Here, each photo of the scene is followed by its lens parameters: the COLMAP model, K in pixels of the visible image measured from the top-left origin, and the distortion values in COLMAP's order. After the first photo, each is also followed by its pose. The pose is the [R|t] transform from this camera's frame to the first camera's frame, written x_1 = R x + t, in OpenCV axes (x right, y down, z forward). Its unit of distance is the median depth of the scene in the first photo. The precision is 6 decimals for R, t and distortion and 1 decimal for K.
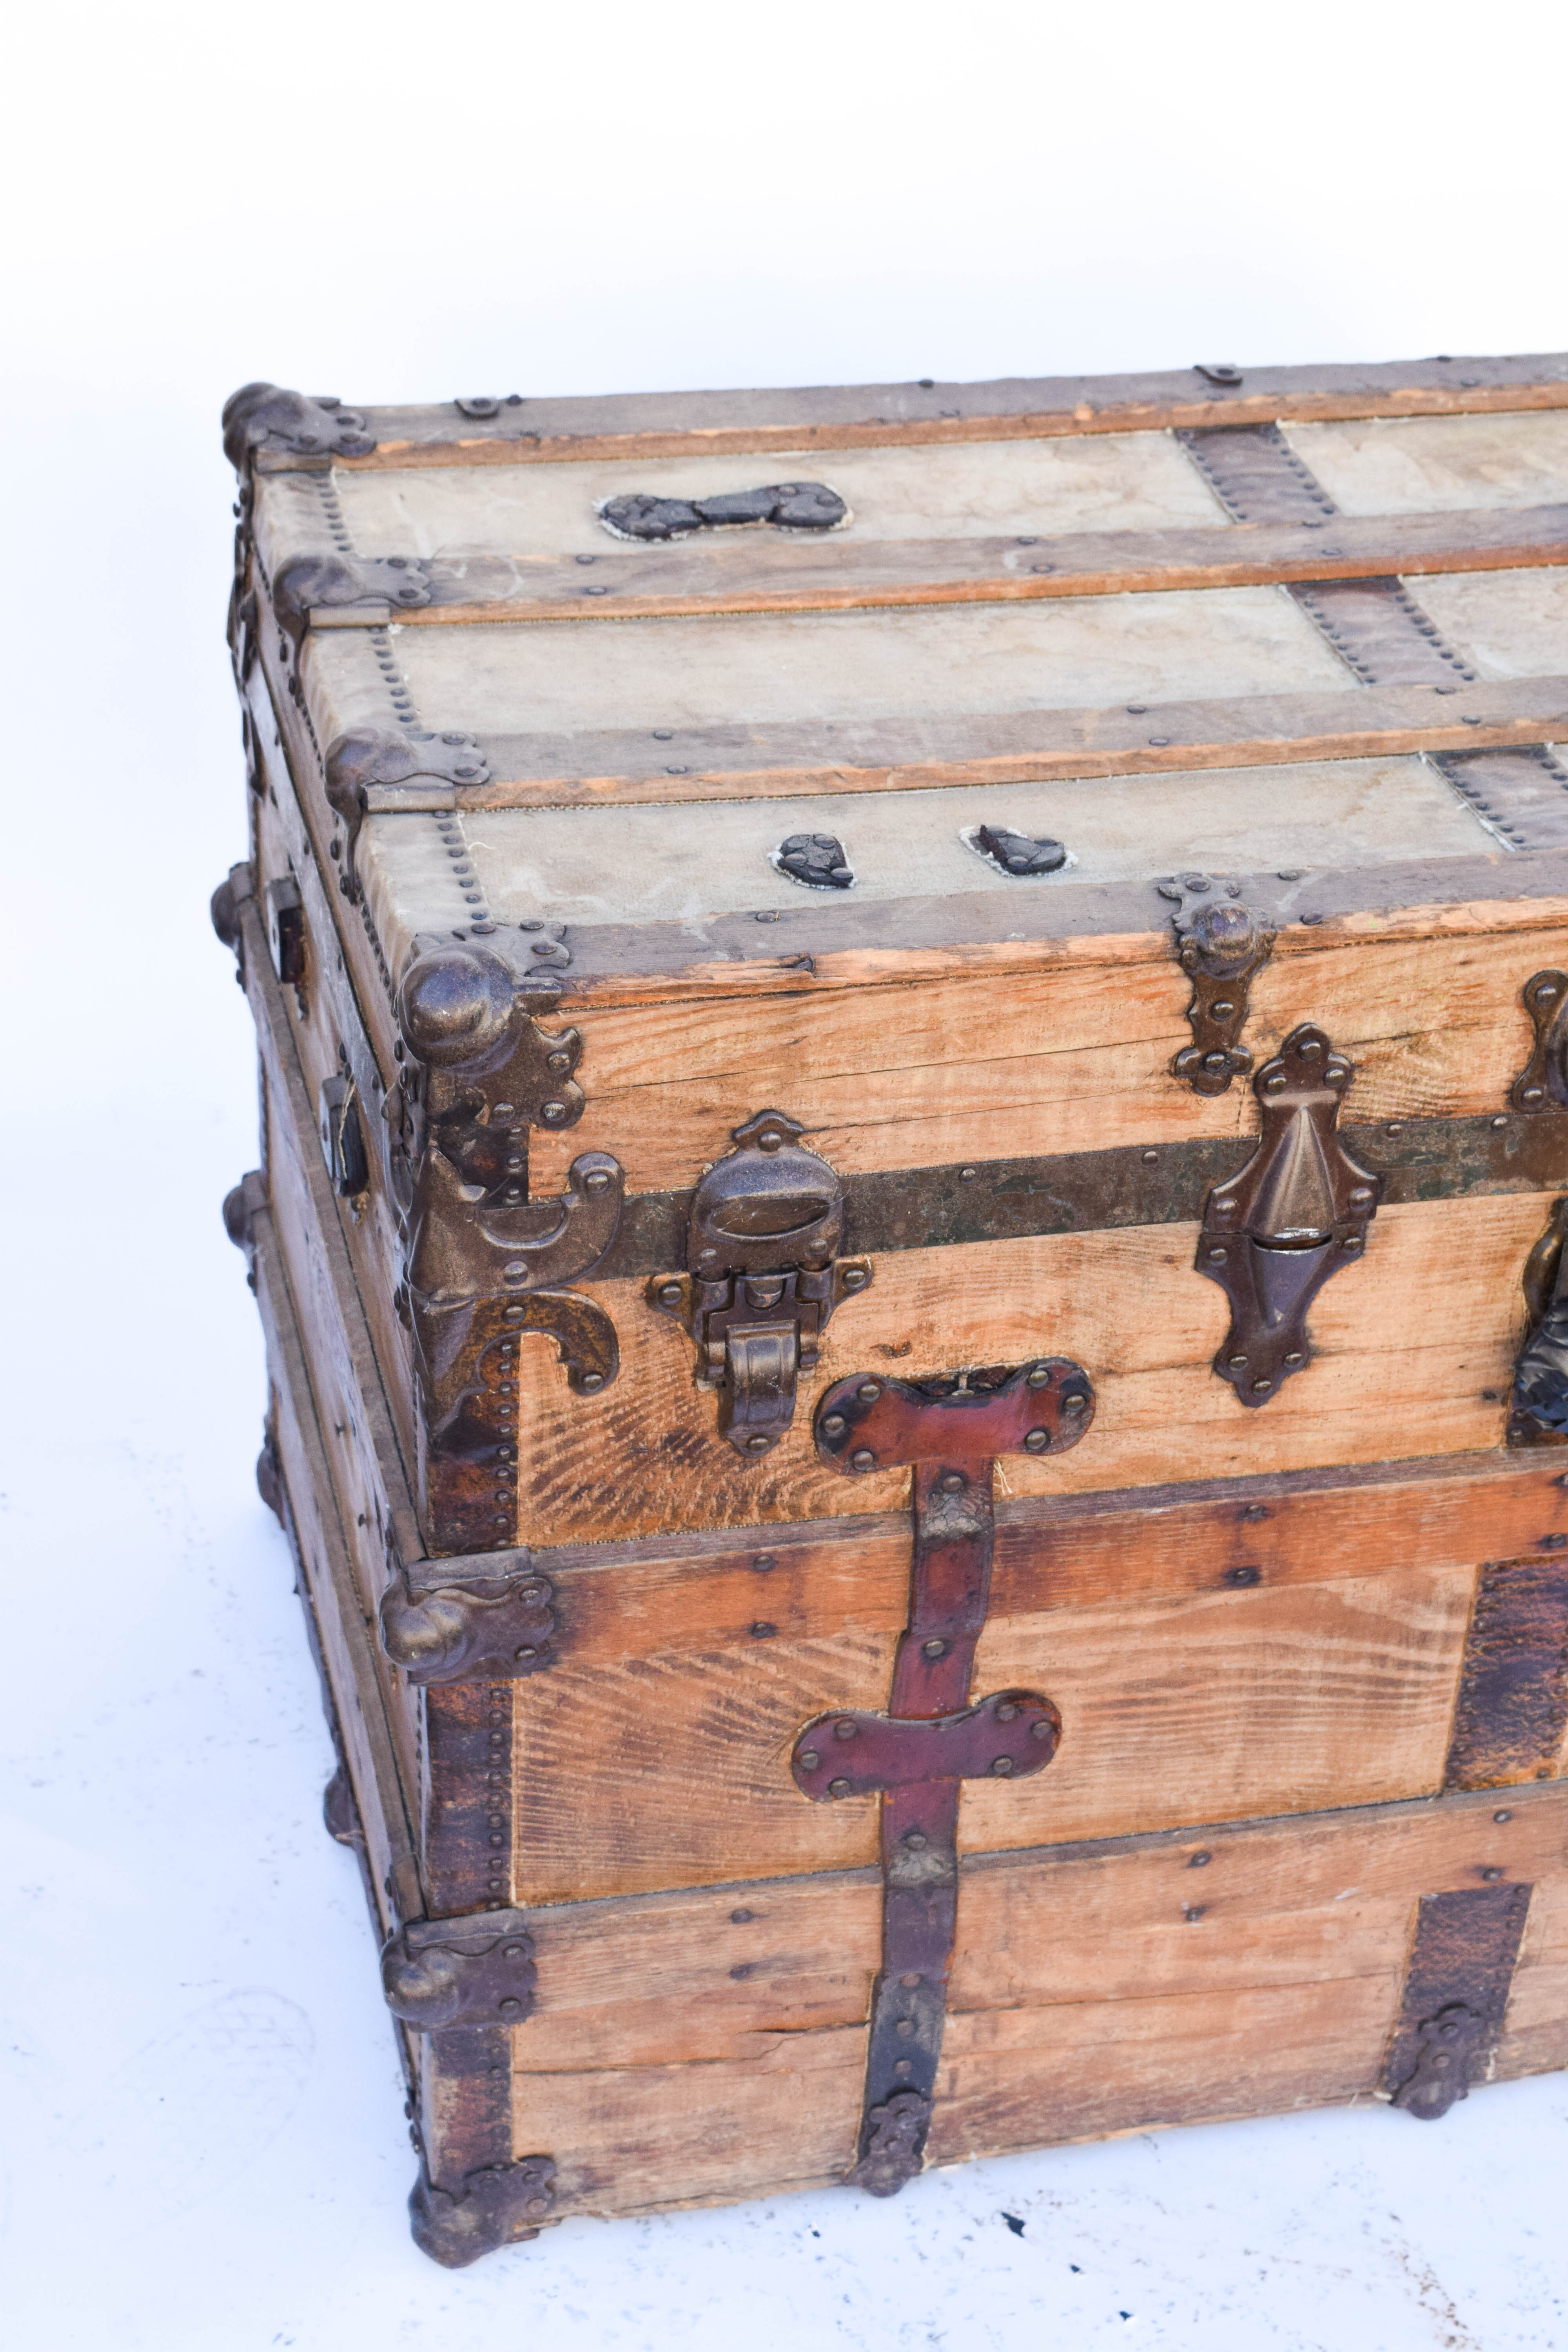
lens RADIAL K [[3878.0, 0, 784.0], [0, 3878.0, 1176.0], [0, 0, 1]] dist [-0.024008, -0.022132]
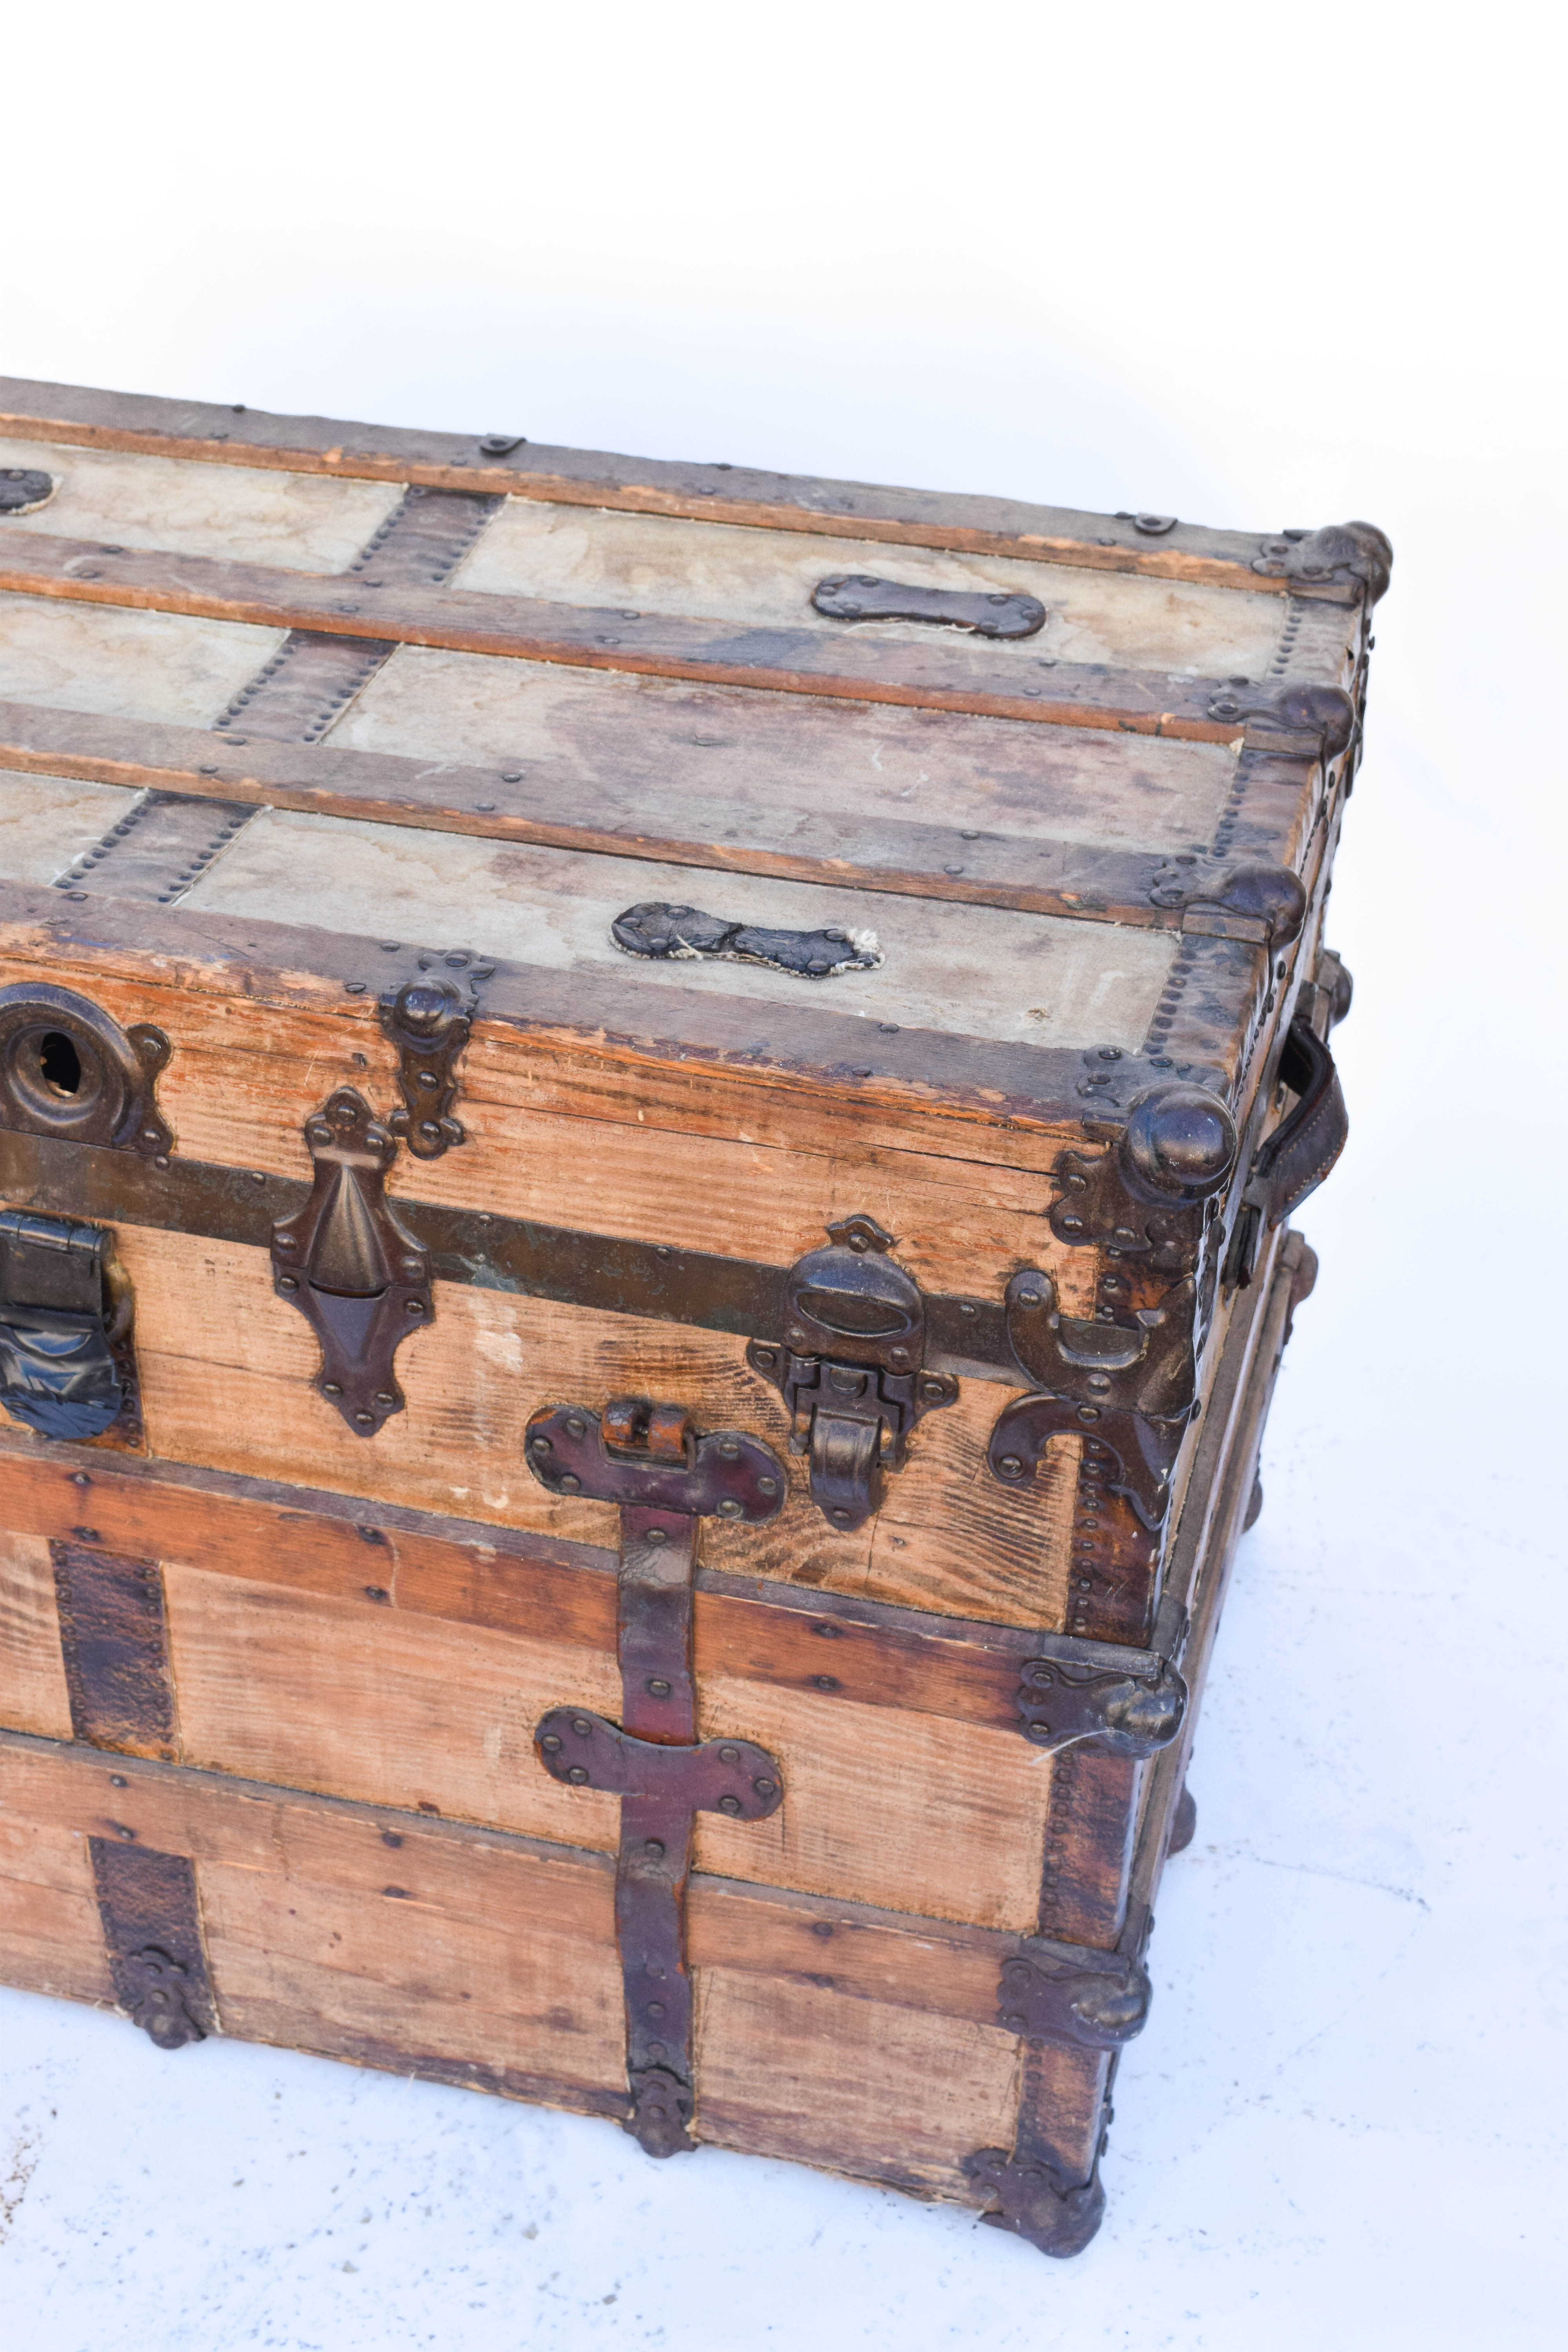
lens RADIAL K [[3374.6, 0, 784.0], [0, 3374.6, 1176.0], [0, 0, 1]] dist [-0.020572, -0.032392]
pose [[0.883901, 0.245818, -0.397860, 0.732233], [-0.239259, 0.968646, 0.066932, -0.112456], [0.401839, 0.036031, 0.915001, 0.227375]]
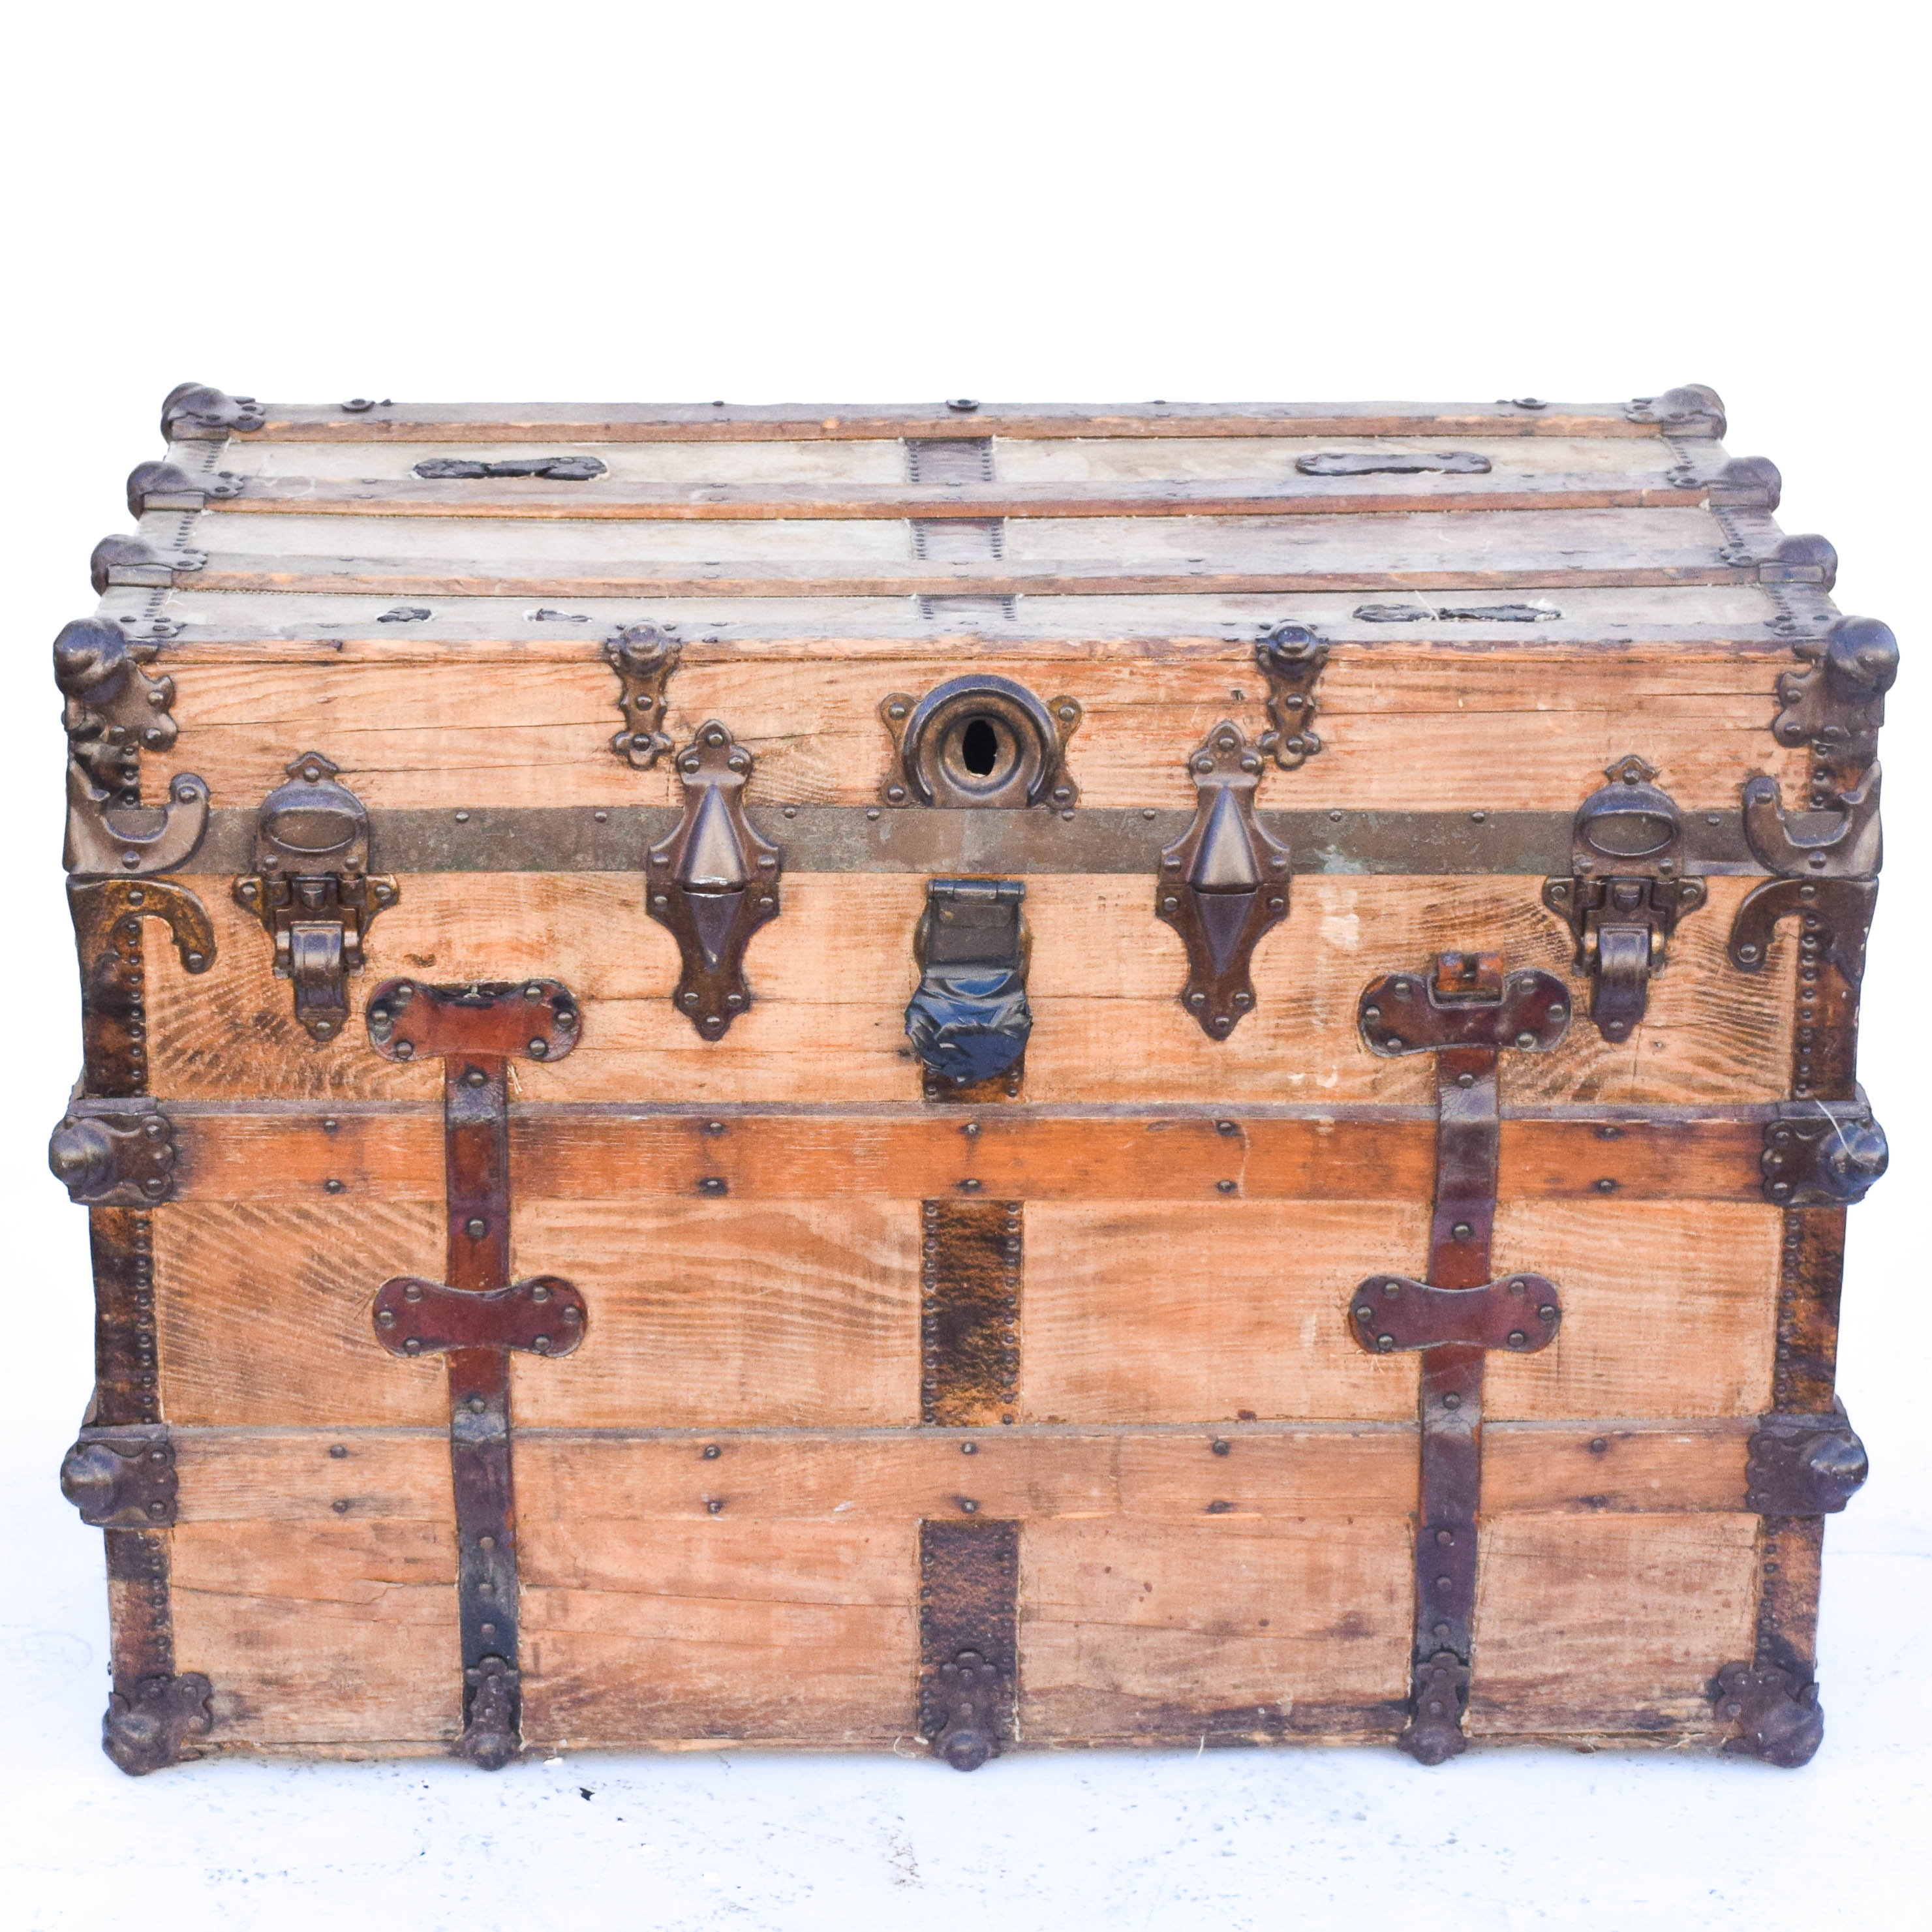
lens RADIAL K [[5435.8, 0, 903.4], [0, 5435.8, 974.3], [0, 0, 1]] dist [-0.016641, -0.227275]
pose [[0.977372, 0.030387, -0.209336, 0.563868], [-0.080015, 0.969205, -0.232891, 0.456865], [0.195812, 0.244371, 0.949705, -0.742513]]
